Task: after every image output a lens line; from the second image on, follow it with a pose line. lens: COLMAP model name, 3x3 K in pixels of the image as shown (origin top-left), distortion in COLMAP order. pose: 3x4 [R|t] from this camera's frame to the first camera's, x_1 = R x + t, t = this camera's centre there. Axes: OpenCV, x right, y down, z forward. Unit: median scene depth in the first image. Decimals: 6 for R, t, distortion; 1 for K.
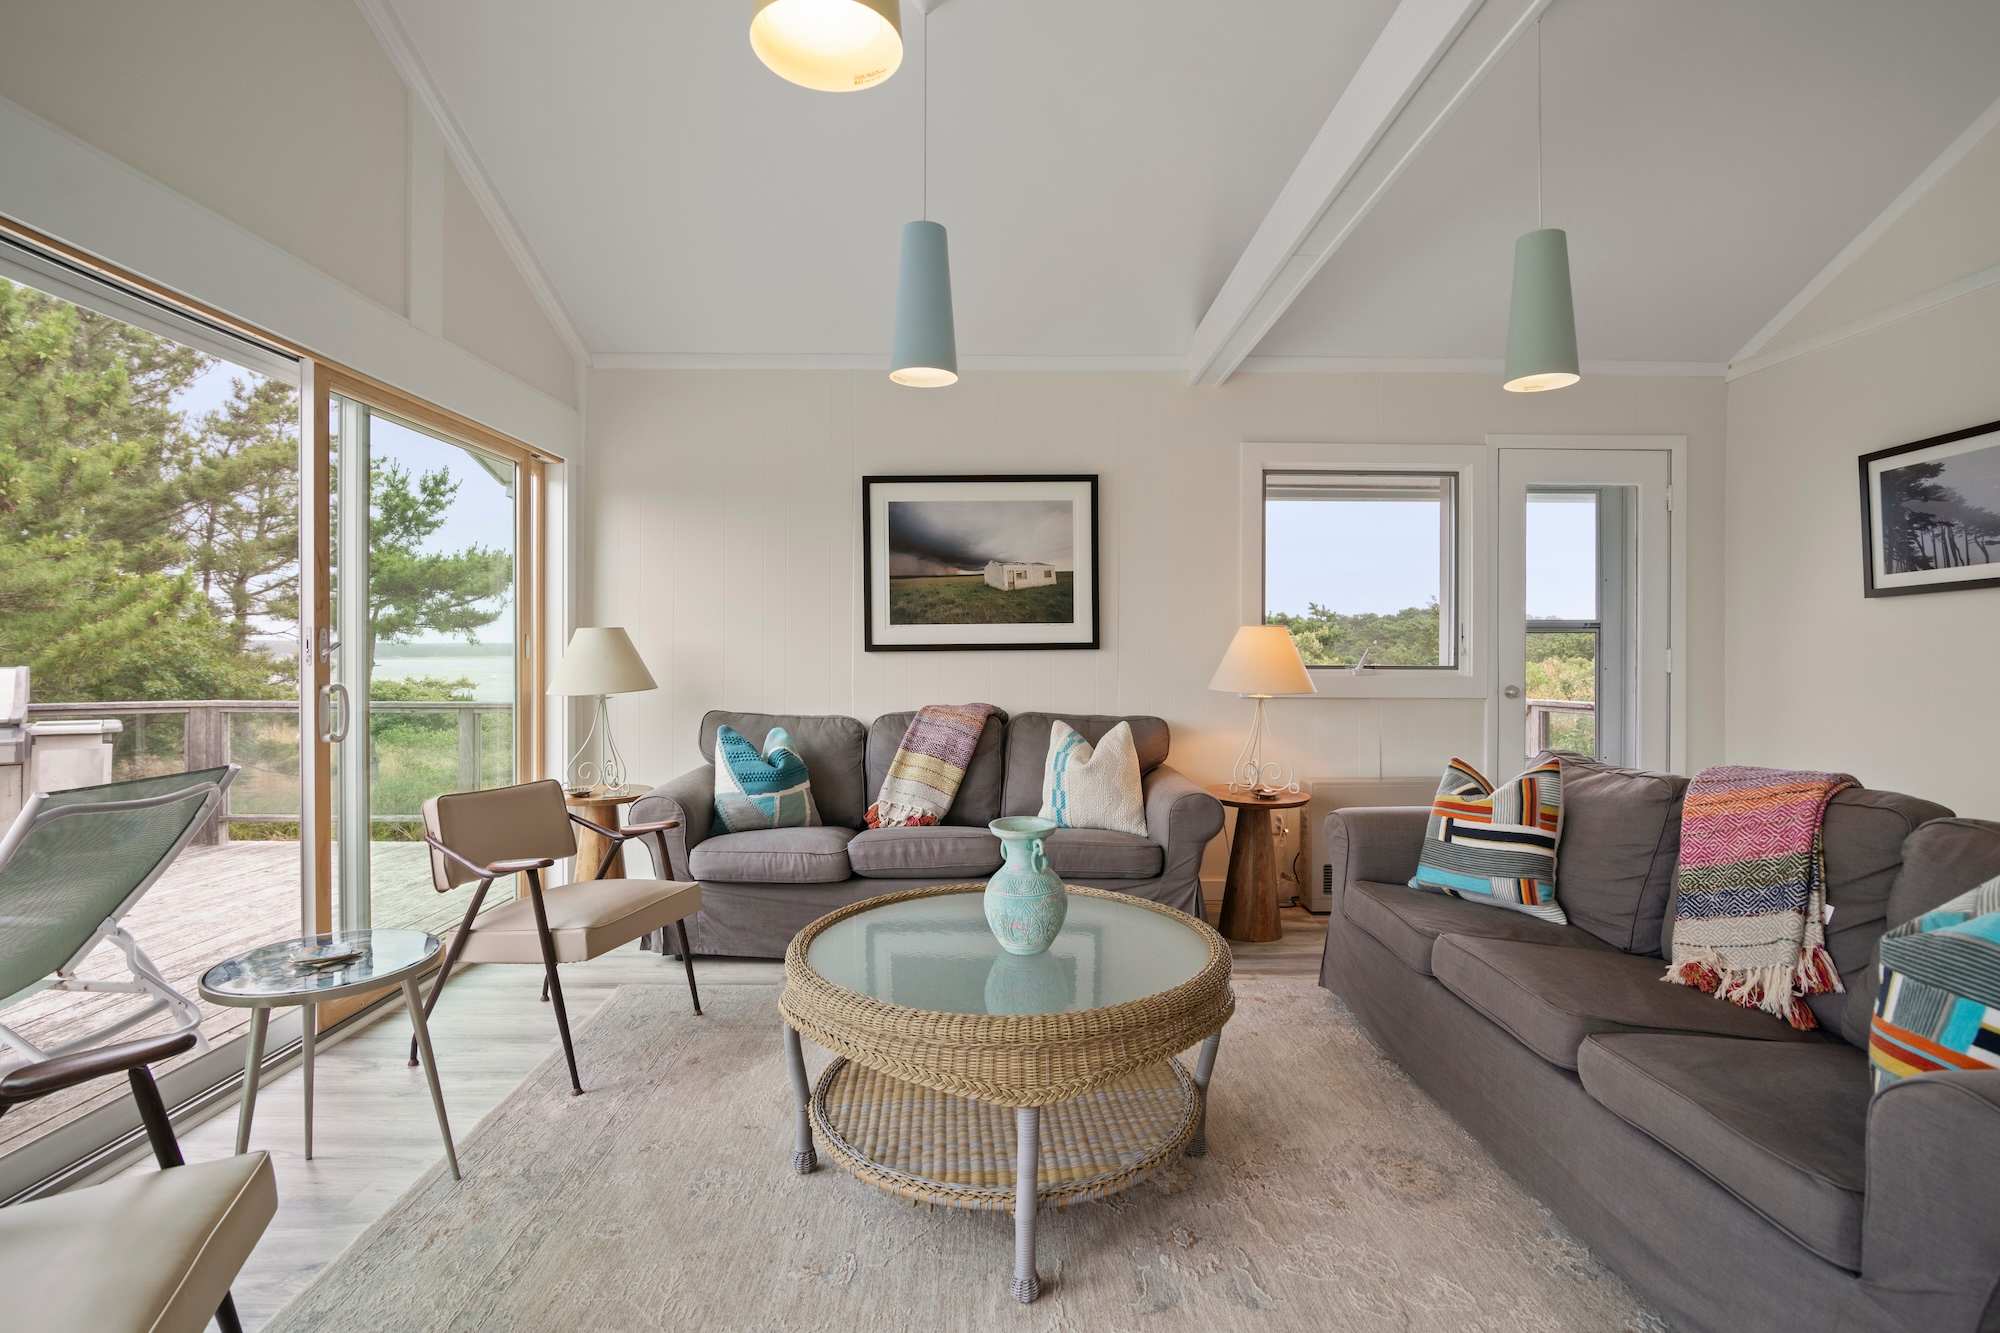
lens RADIAL K [[928.0, 0, 996.6], [0, 928.0, 657.3], [0, 0, 1]] dist [-0.020737, 0.001739]
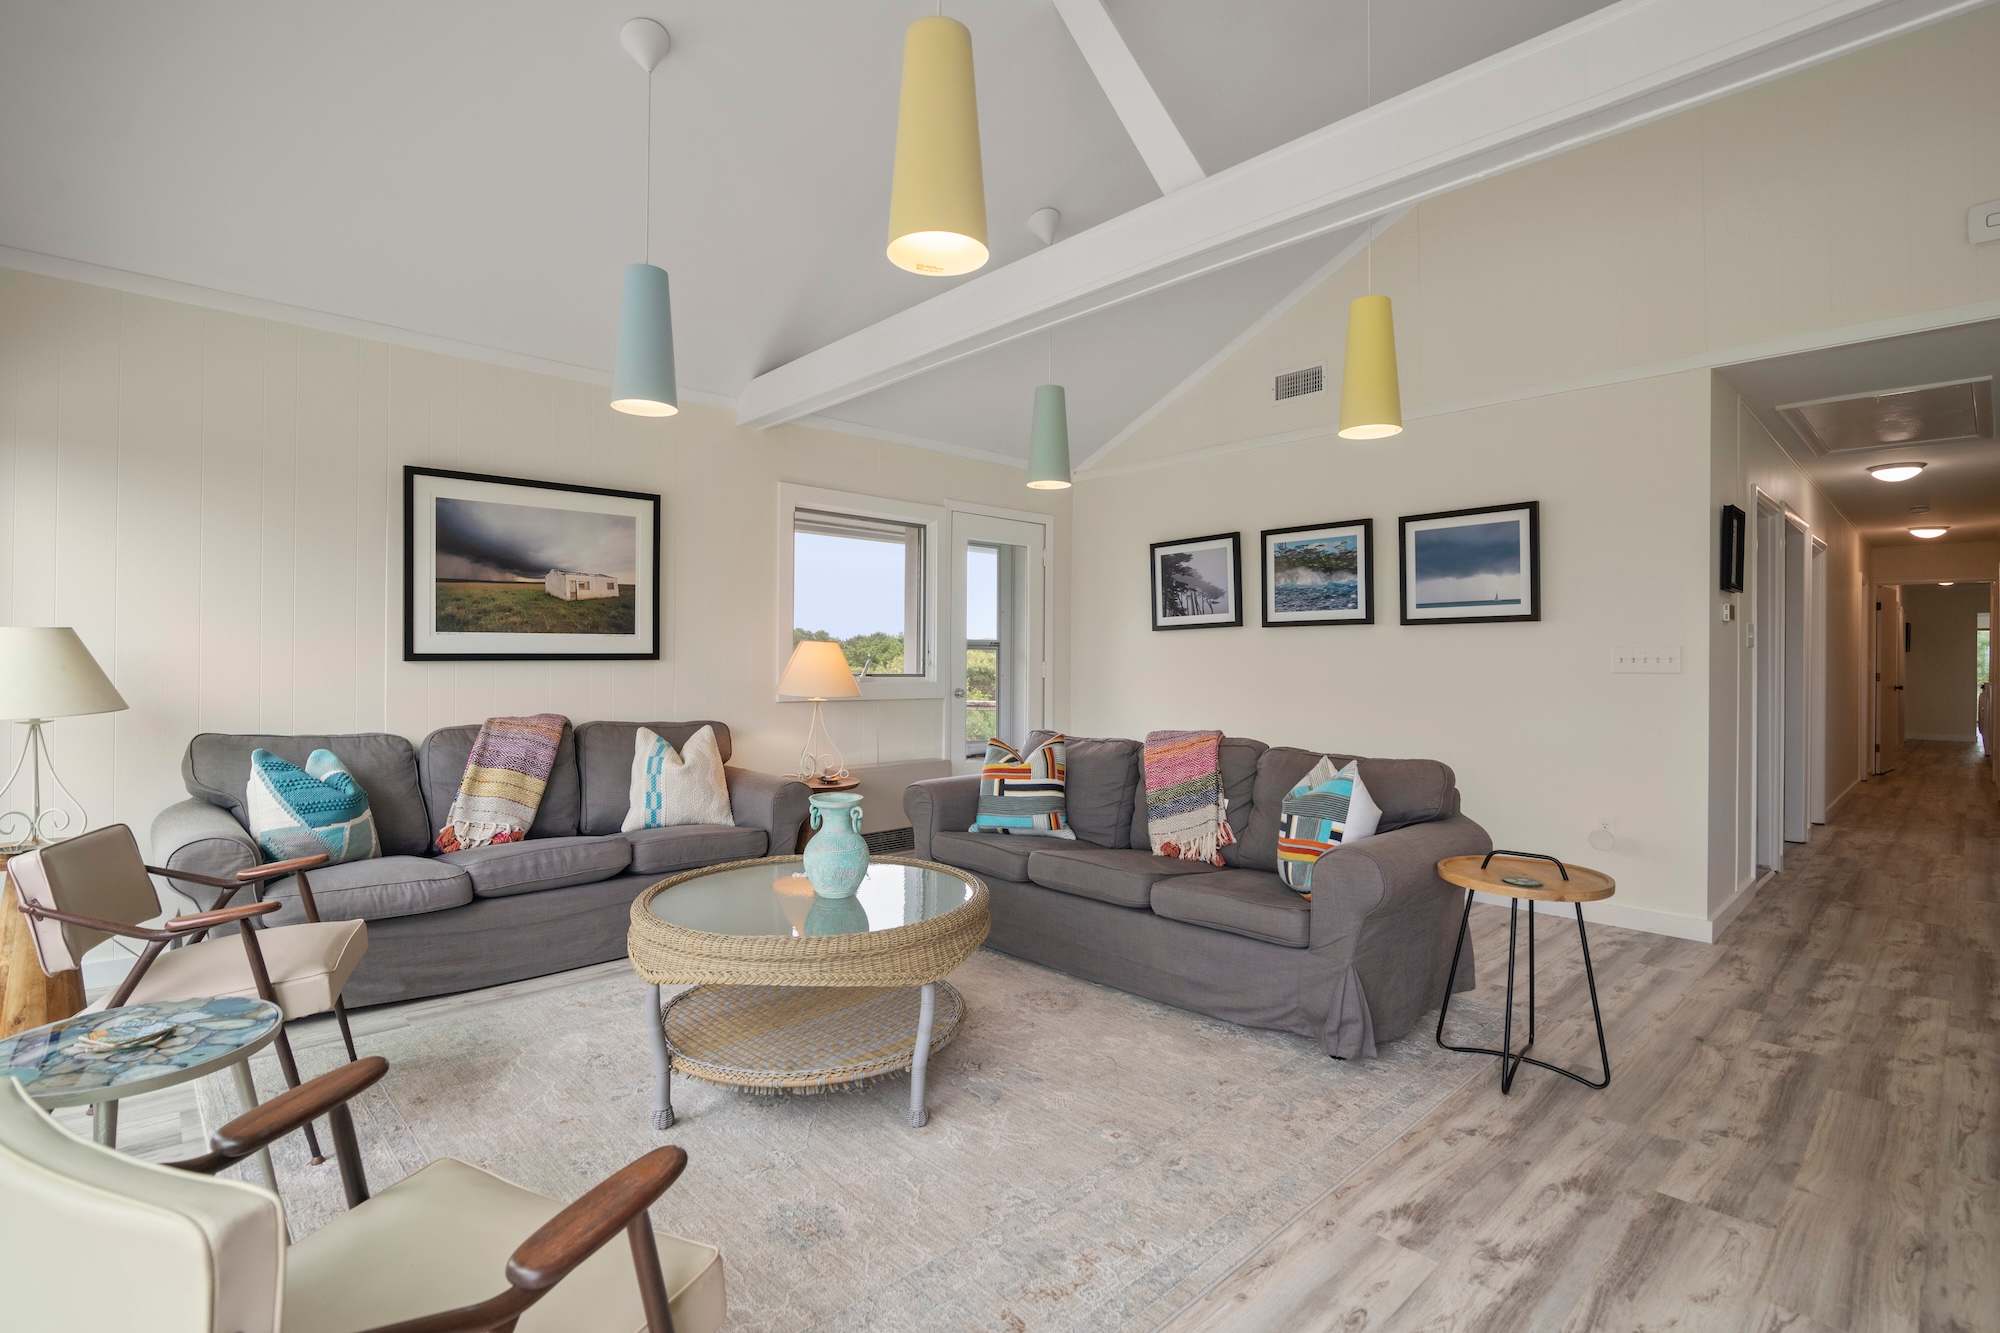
lens RADIAL K [[928.0, 0, 1003.9], [0, 928.0, 671.5], [0, 0, 1]] dist [-0.020737, 0.001739]
pose [[0.742385, -0.002959, 0.669967, -0.371156], [-0.000393, 0.999988, 0.004852, -0.000543], [-0.669973, -0.003865, 0.742375, -0.059268]]
